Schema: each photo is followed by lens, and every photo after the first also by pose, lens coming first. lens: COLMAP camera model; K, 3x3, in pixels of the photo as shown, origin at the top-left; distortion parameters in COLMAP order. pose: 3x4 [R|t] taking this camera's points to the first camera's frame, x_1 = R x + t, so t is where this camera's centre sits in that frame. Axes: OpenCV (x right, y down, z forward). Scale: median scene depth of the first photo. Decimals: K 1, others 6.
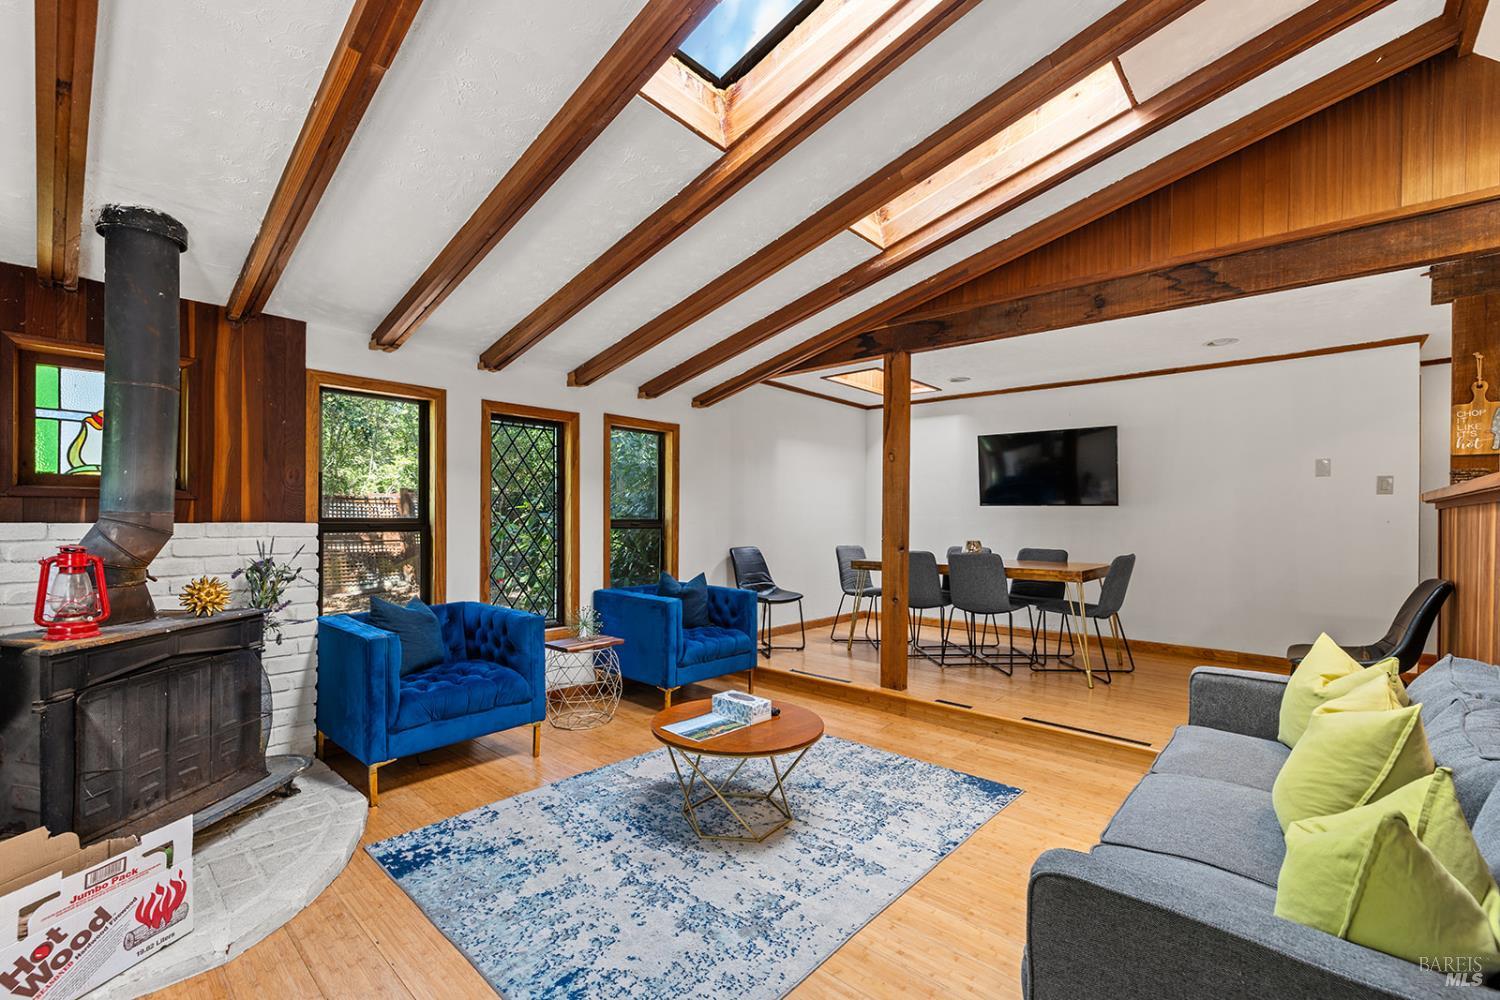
lens RADIAL K [[633.3, 0, 751.6], [0, 633.3, 508.6], [0, 0, 1]] dist [0.008542, -0.001033]
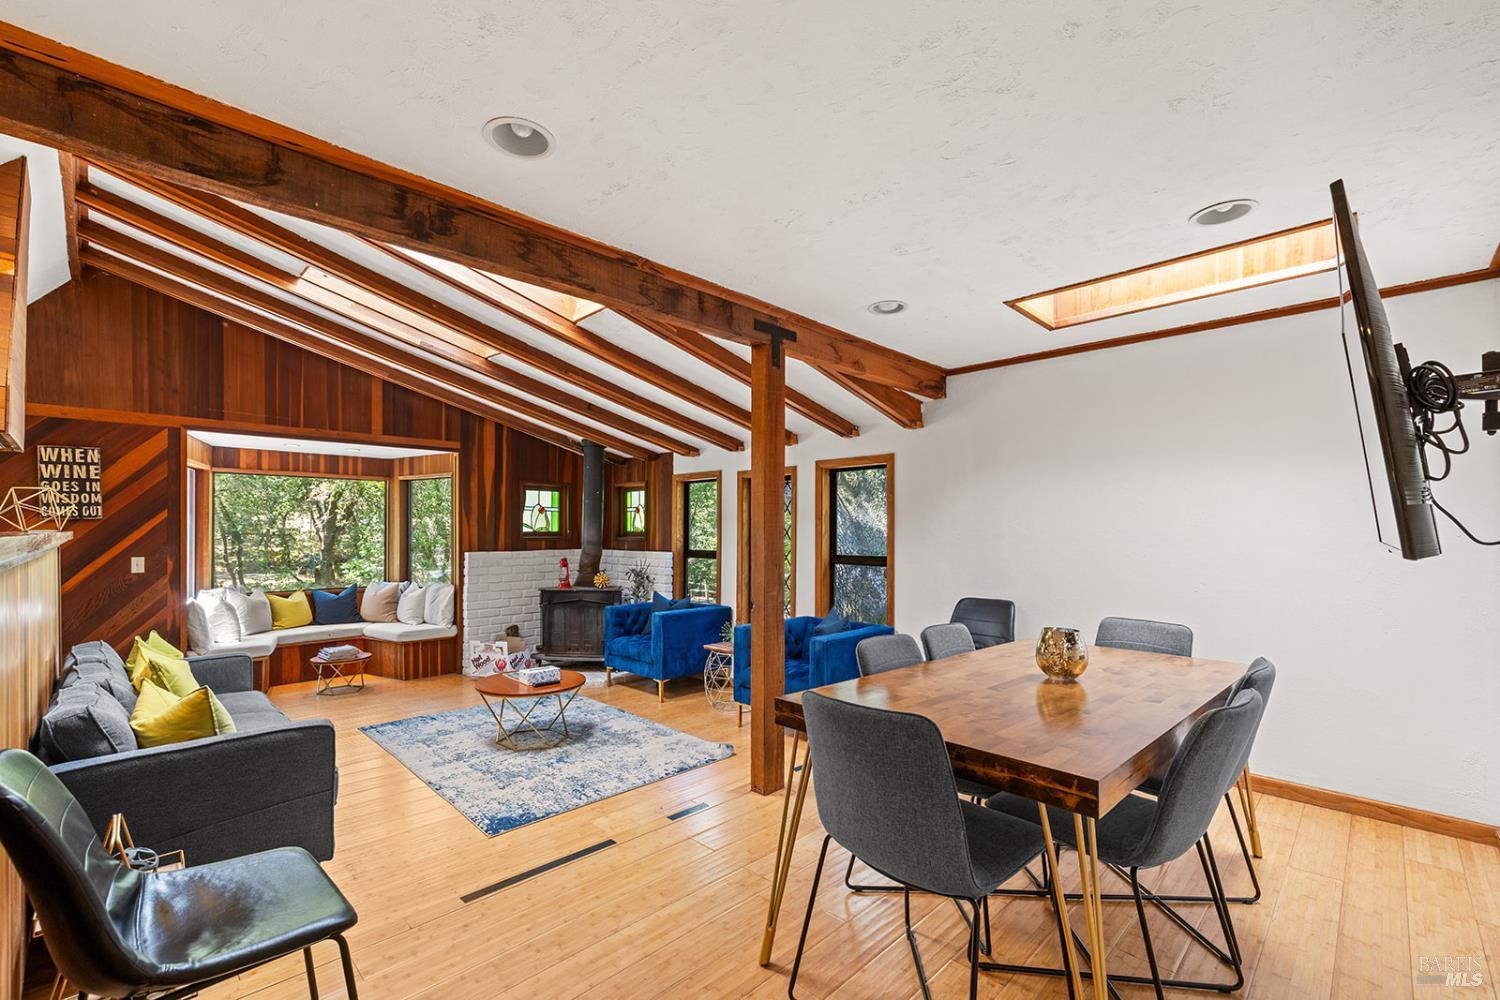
lens RADIAL K [[633.3, 0, 729.2], [0, 633.3, 527.3], [0, 0, 1]] dist [0.008542, -0.001033]
pose [[-0.057207, -0.015324, -0.998245, 1.546484], [0.005949, 0.999859, -0.015690, -0.027655], [0.998345, -0.006836, -0.057107, 1.572299]]
